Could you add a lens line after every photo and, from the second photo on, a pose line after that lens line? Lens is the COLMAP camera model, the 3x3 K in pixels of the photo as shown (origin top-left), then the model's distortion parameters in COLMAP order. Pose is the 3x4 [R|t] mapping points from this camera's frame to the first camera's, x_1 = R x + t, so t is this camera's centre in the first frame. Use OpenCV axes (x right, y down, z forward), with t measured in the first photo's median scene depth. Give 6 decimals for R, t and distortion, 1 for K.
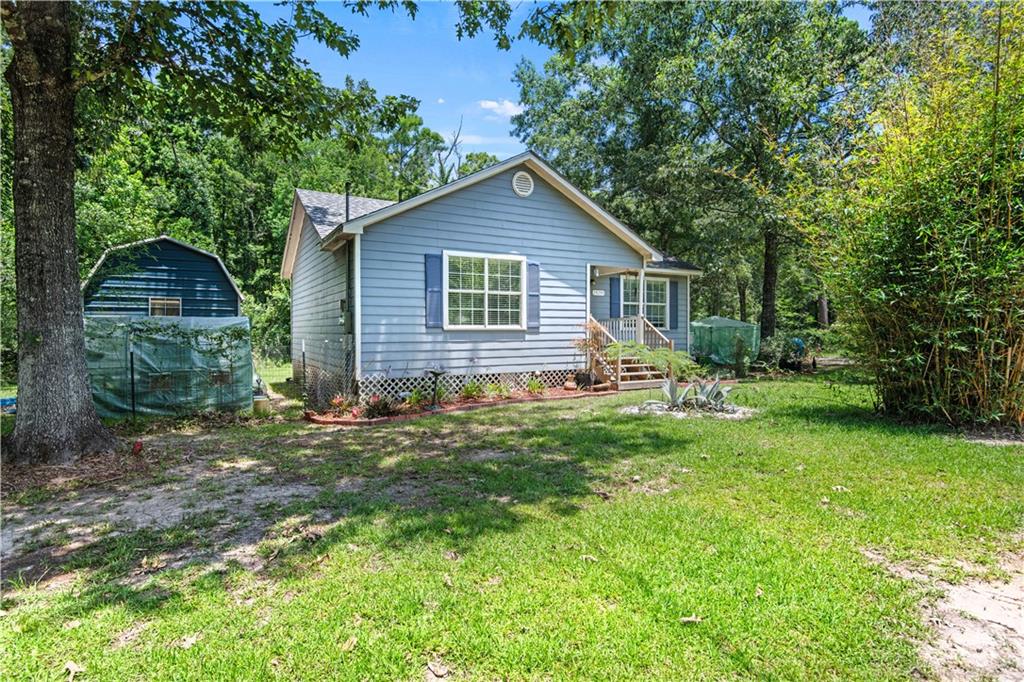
lens RADIAL K [[530.5, 0, 511.3], [0, 530.5, 340.7], [0, 0, 1]] dist [0.000647, -0.000027]
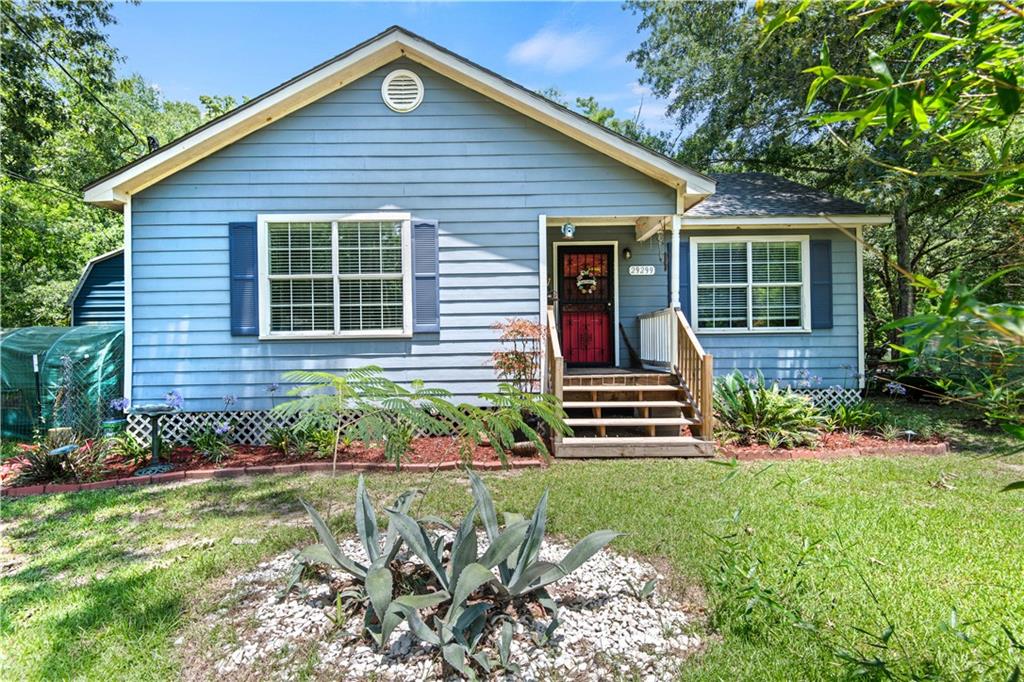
lens RADIAL K [[511.6, 0, 512.3], [0, 511.6, 335.8], [0, 0, 1]] dist [-0.003534, -0.000027]
pose [[0.872161, -0.003797, -0.489204, 0.404635], [0.001636, 0.999987, -0.004845, -0.018709], [0.489216, 0.003426, 0.872156, 0.559732]]
